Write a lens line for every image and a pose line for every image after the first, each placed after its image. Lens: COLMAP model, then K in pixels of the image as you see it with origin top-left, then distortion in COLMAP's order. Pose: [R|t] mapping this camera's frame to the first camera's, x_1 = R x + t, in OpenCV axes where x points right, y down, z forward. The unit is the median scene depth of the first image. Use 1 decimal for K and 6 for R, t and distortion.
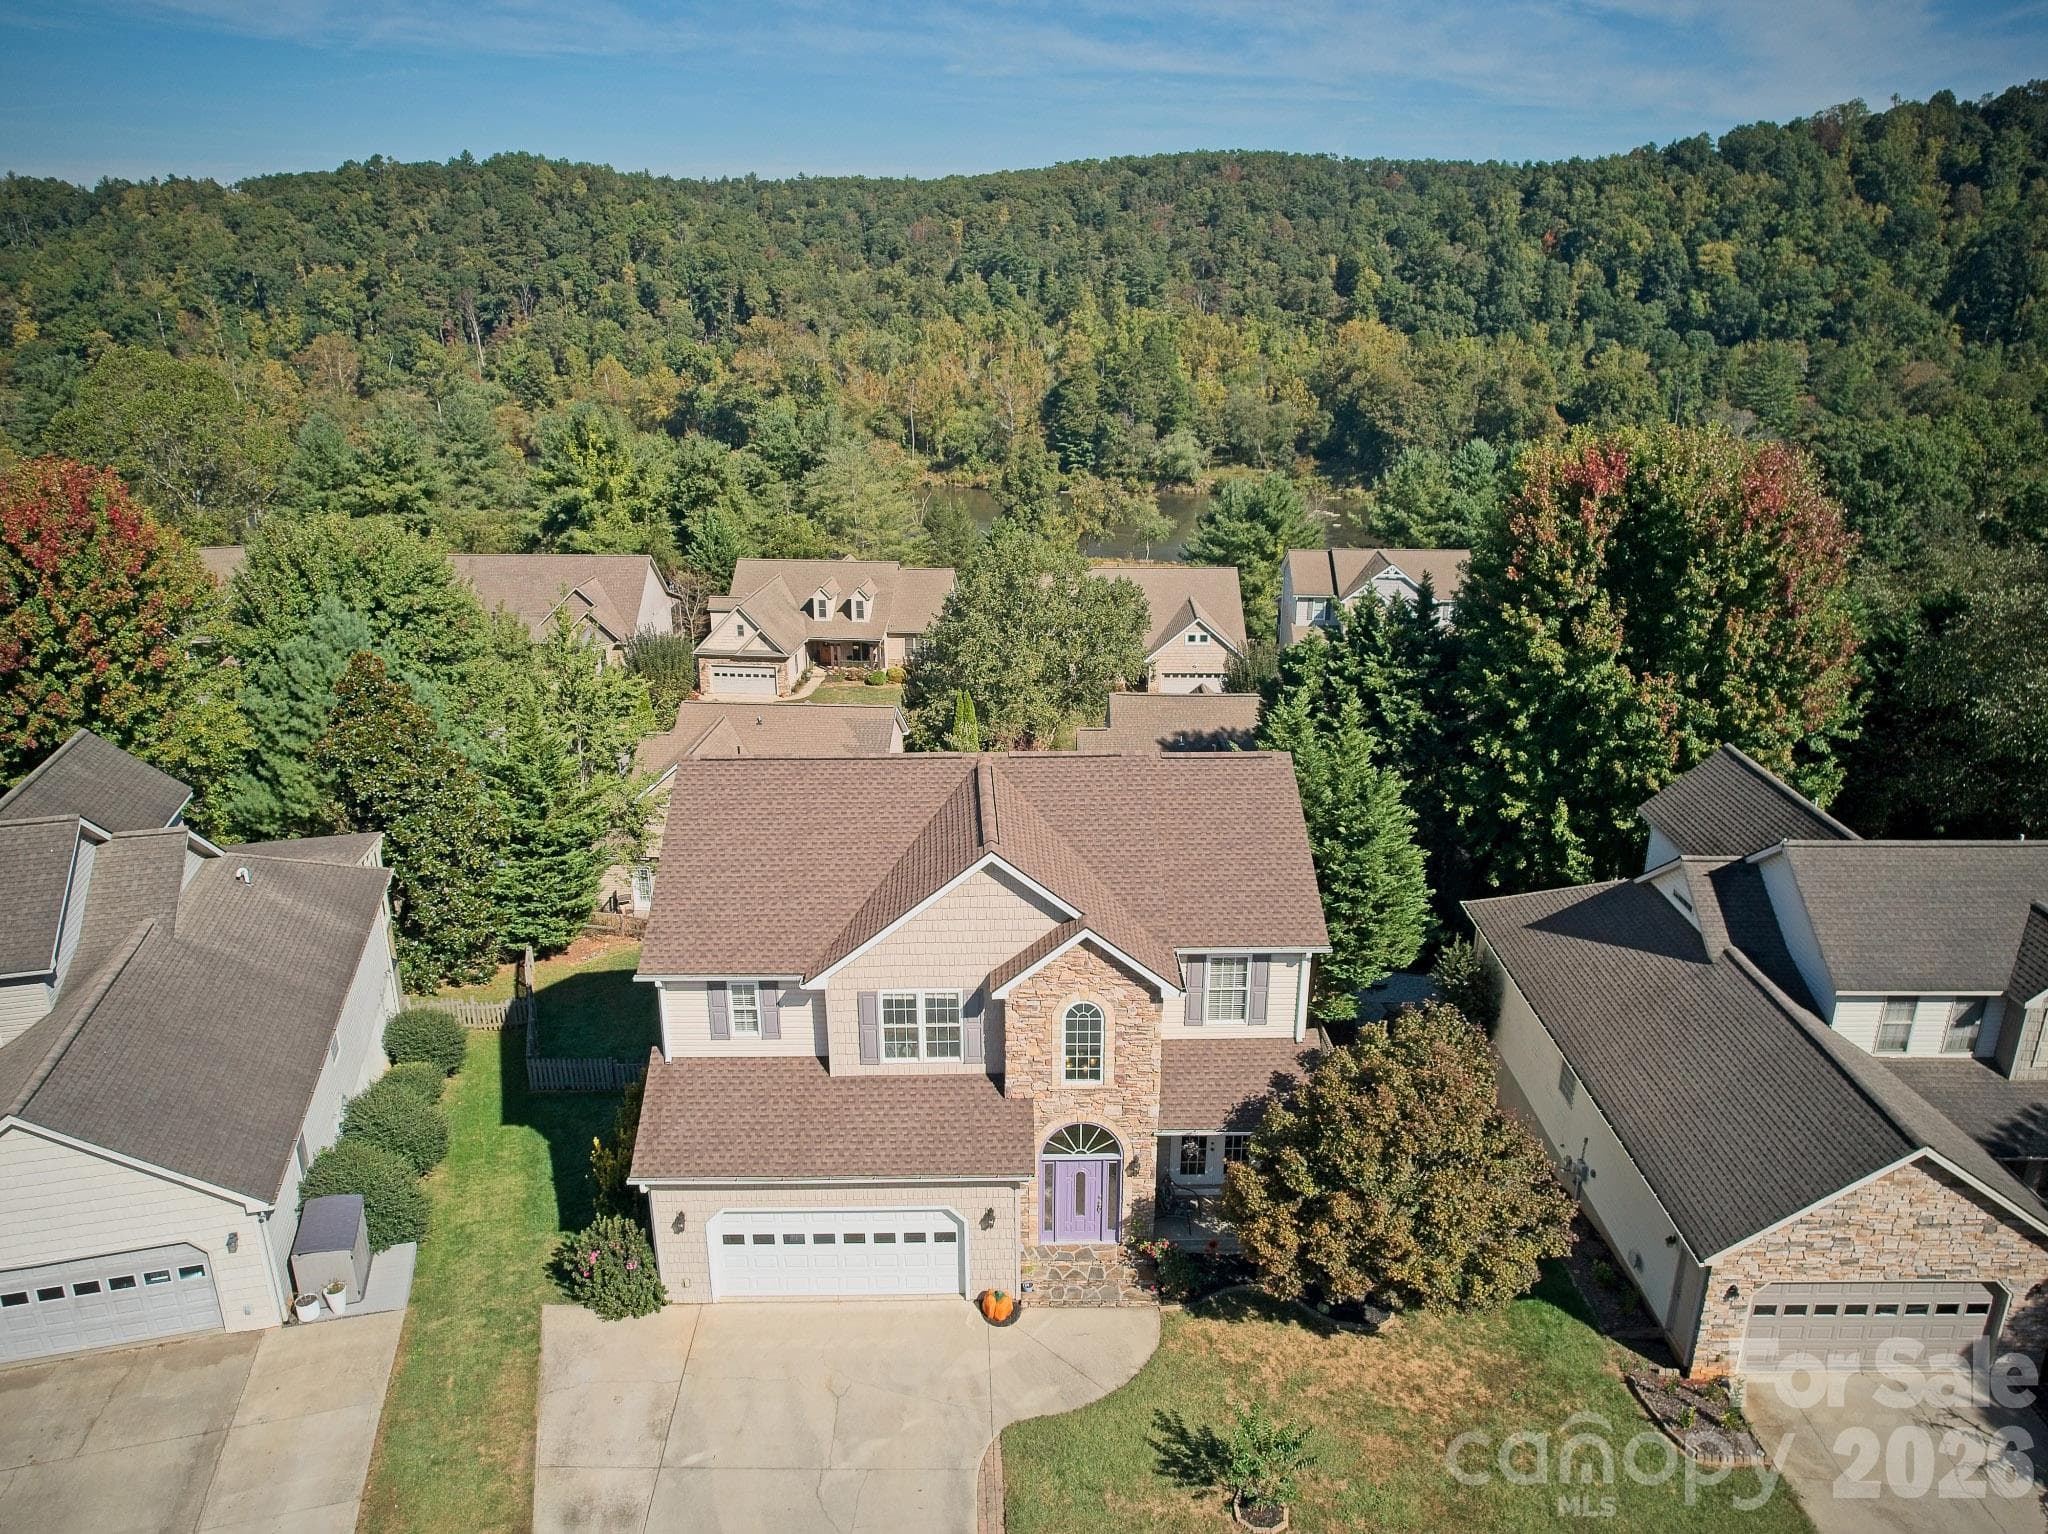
lens RADIAL K [[1480.4, 0, 1030.8], [0, 1480.4, 768.3], [0, 0, 1]] dist [-0.081570, 0.074574]
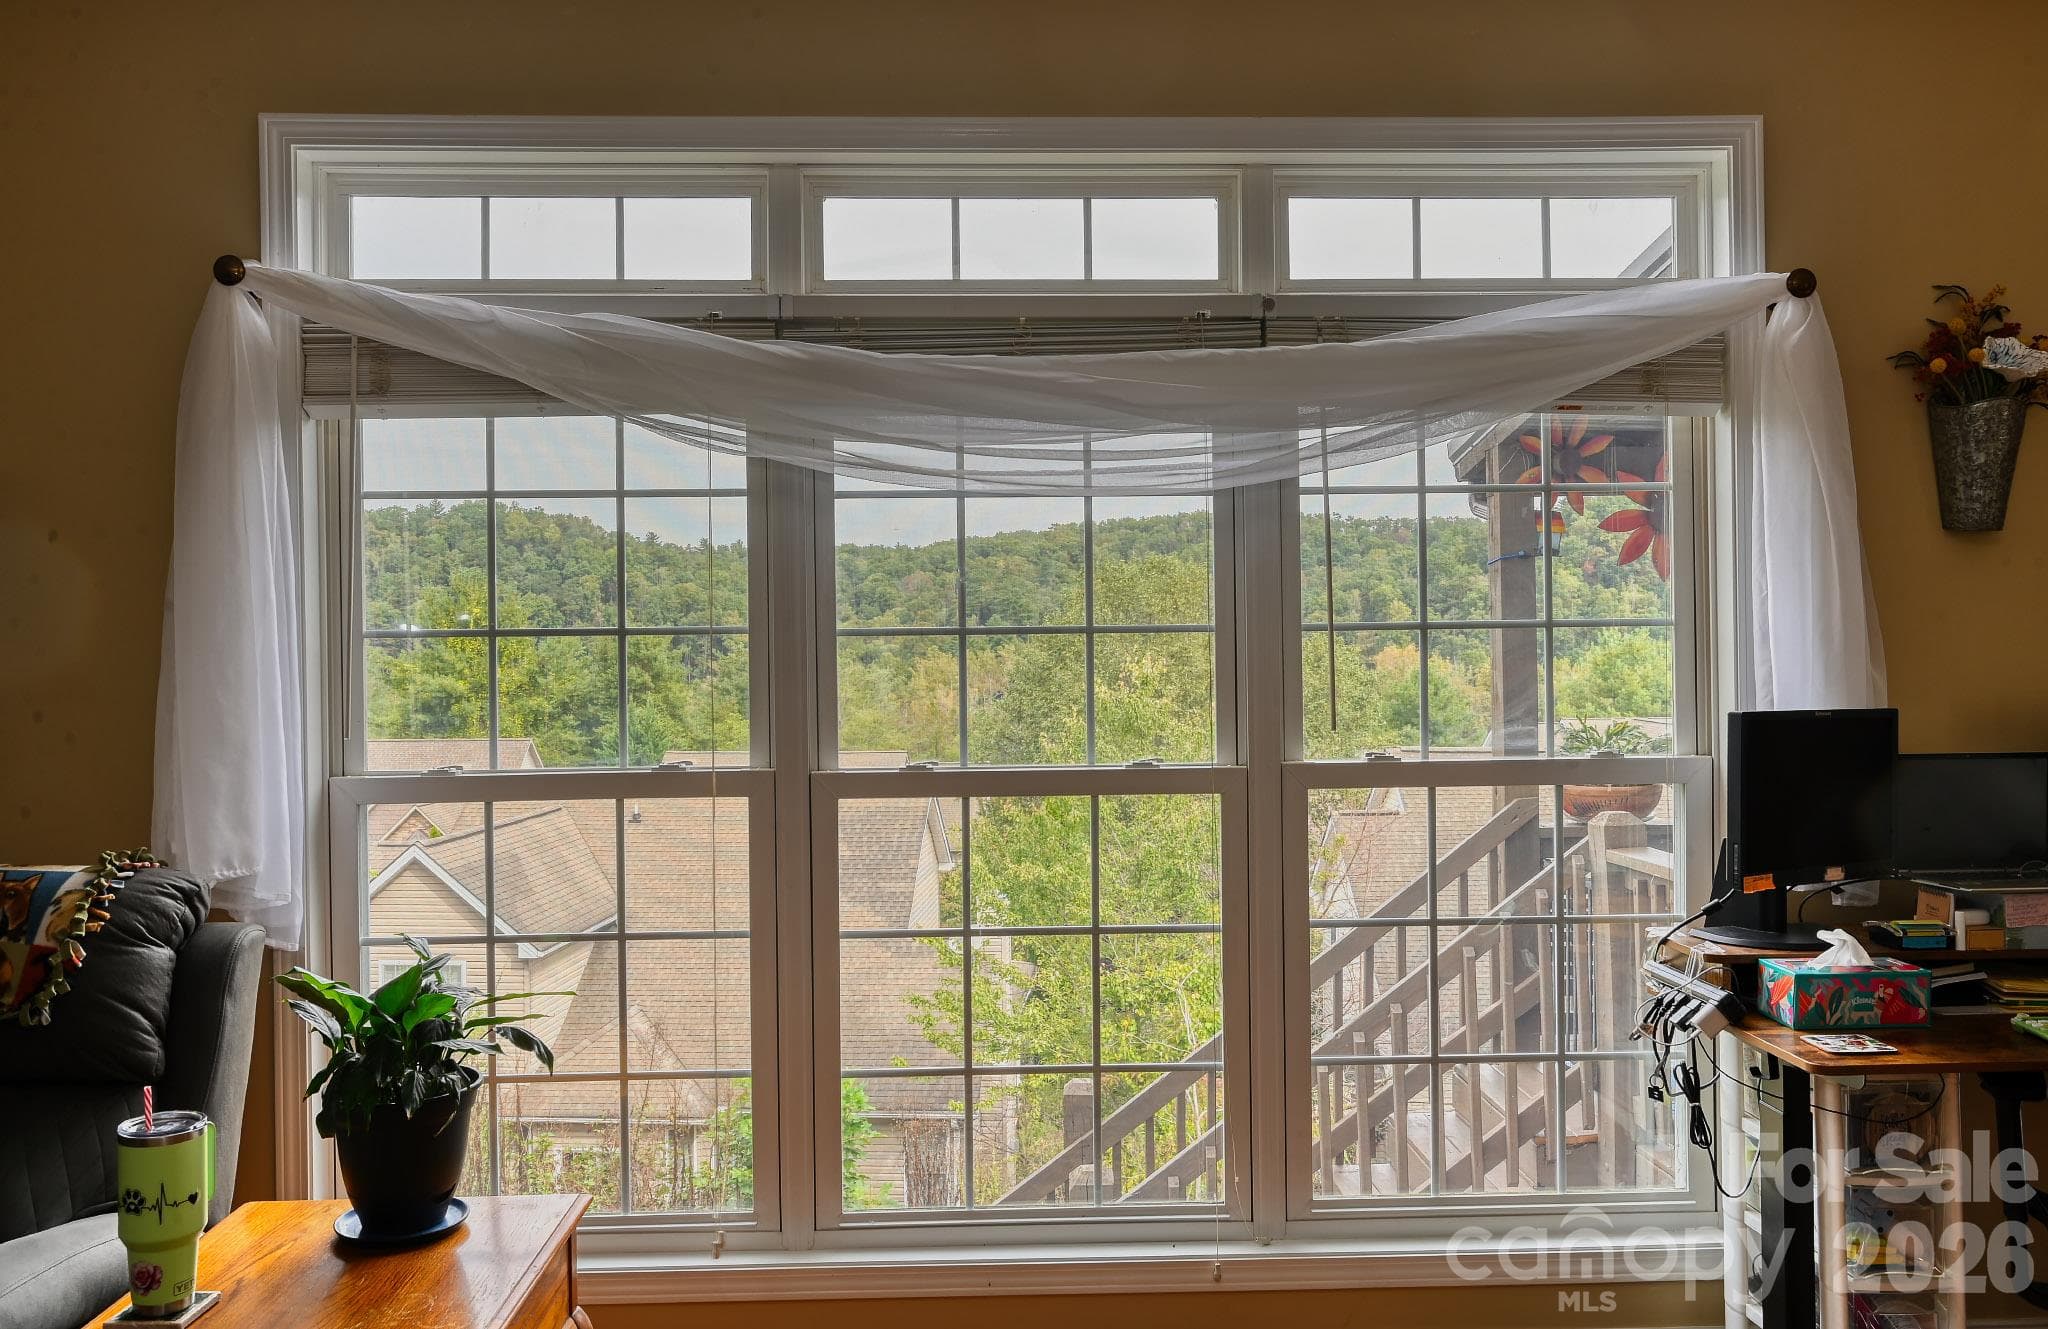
lens RADIAL K [[1560.4, 0, 1029.0], [0, 1560.4, 664.3], [0, 0, 1]] dist [0.005197, 0.000392]
pose [[0.999940, -0.008821, 0.006448, -0.083817], [0.010427, 0.946762, -0.321765, 0.116486], [-0.003266, 0.321813, 0.946798, 0.702302]]
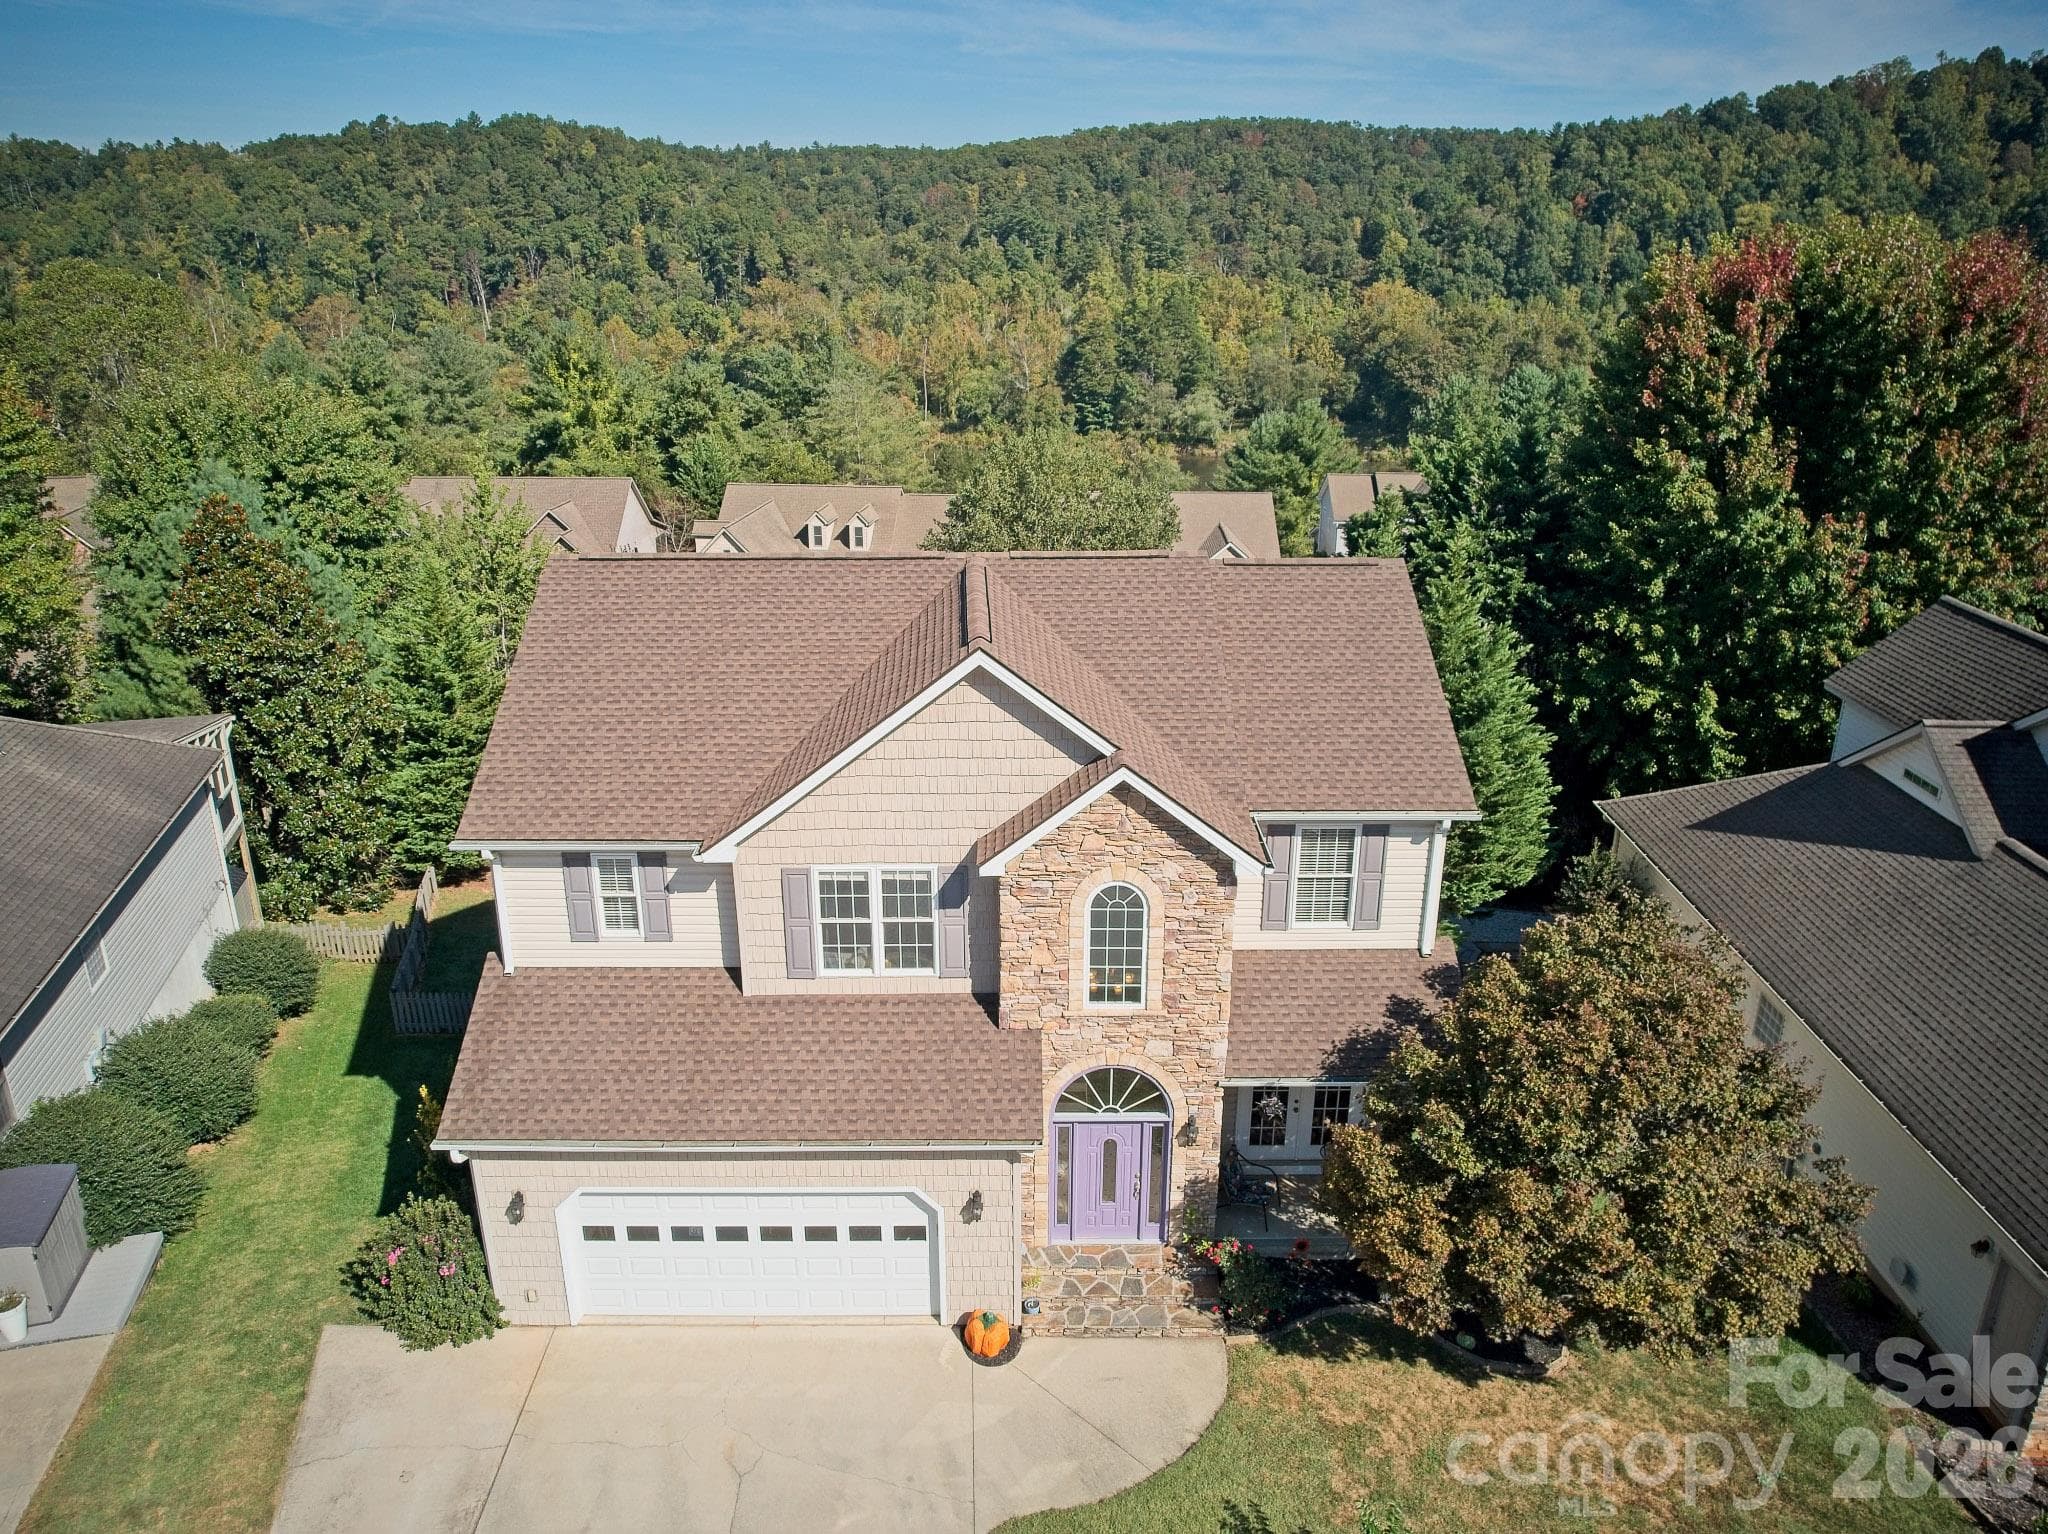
lens RADIAL K [[1480.4, 0, 1029.9], [0, 1480.4, 769.9], [0, 0, 1]] dist [-0.081570, 0.074574]
pose [[0.999931, 0.005297, -0.010513, 0.001628], [-0.005162, 0.999904, 0.012886, 0.054002], [0.010580, -0.012831, 0.999862, 0.182207]]
